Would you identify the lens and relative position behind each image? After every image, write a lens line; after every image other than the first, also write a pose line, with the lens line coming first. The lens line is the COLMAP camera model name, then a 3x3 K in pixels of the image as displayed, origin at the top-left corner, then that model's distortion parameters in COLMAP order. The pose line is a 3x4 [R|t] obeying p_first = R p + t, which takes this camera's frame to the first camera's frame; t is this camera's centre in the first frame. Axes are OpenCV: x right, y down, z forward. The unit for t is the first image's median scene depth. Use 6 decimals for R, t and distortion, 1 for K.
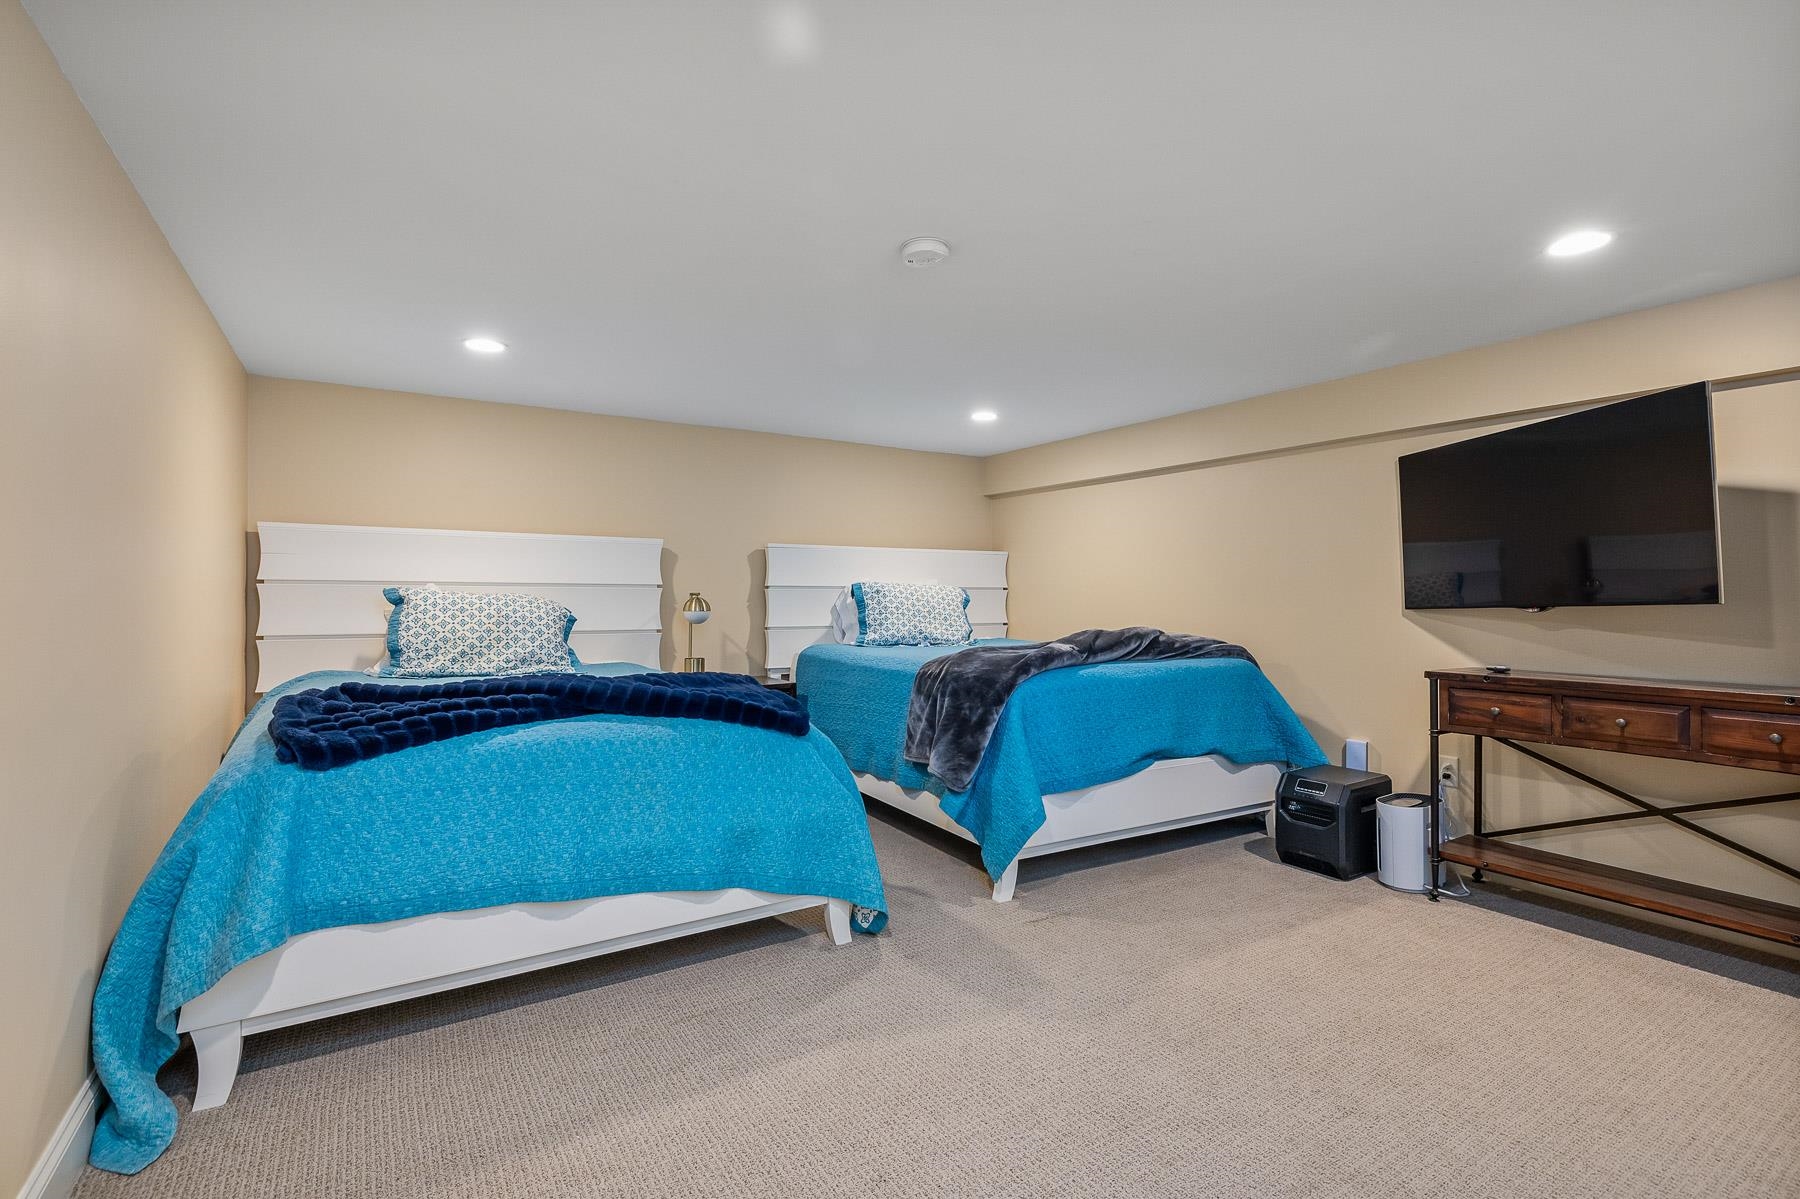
lens RADIAL K [[824.2, 0, 900.0], [0, 824.2, 599.5], [0, 0, 1]] dist [-0.000796, -0.000108]
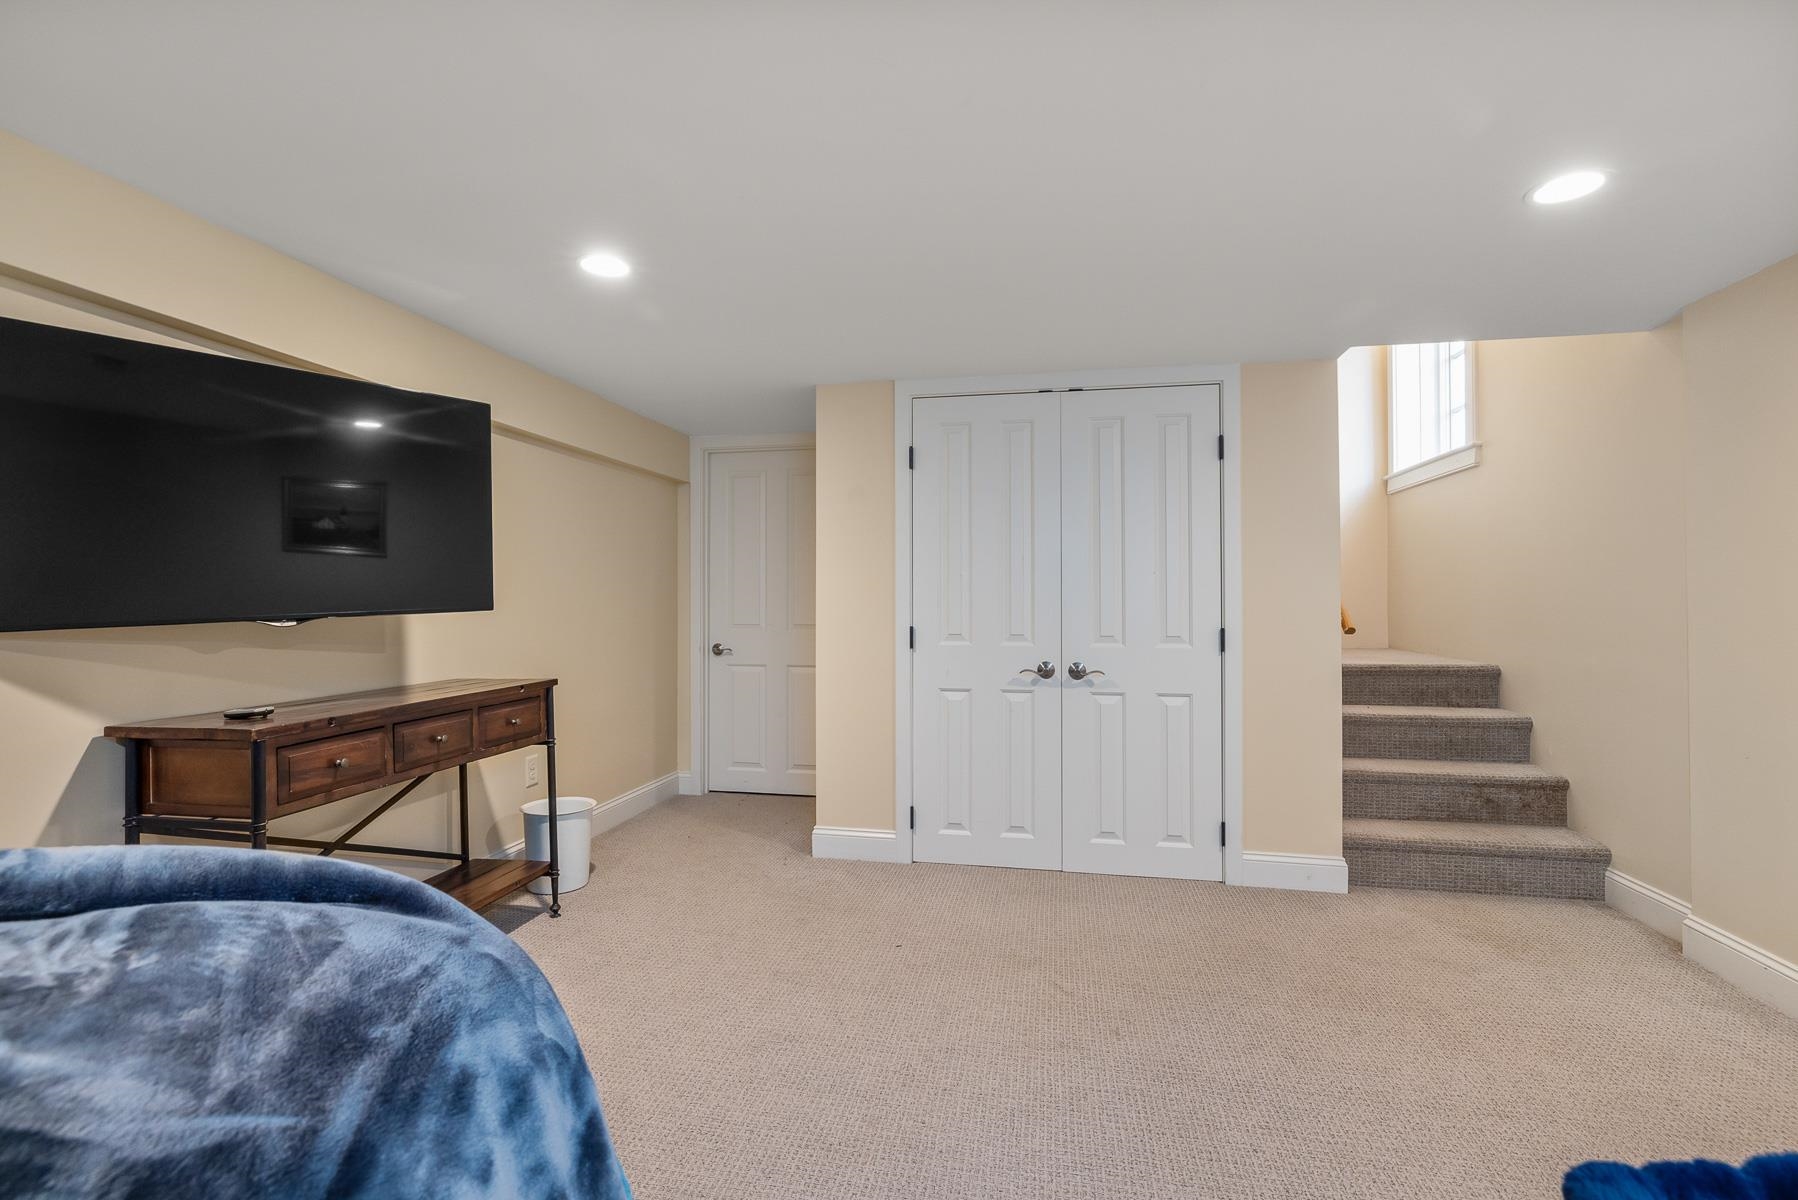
lens RADIAL K [[823.3, 0, 899.0], [0, 823.3, 600.0], [0, 0, 1]] dist [-0.000796, -0.000108]
pose [[-0.724126, -0.002852, 0.689662, -0.135375], [0.002097, 0.999978, 0.006338, -0.012700], [-0.689665, 0.006036, -0.724104, 1.237468]]
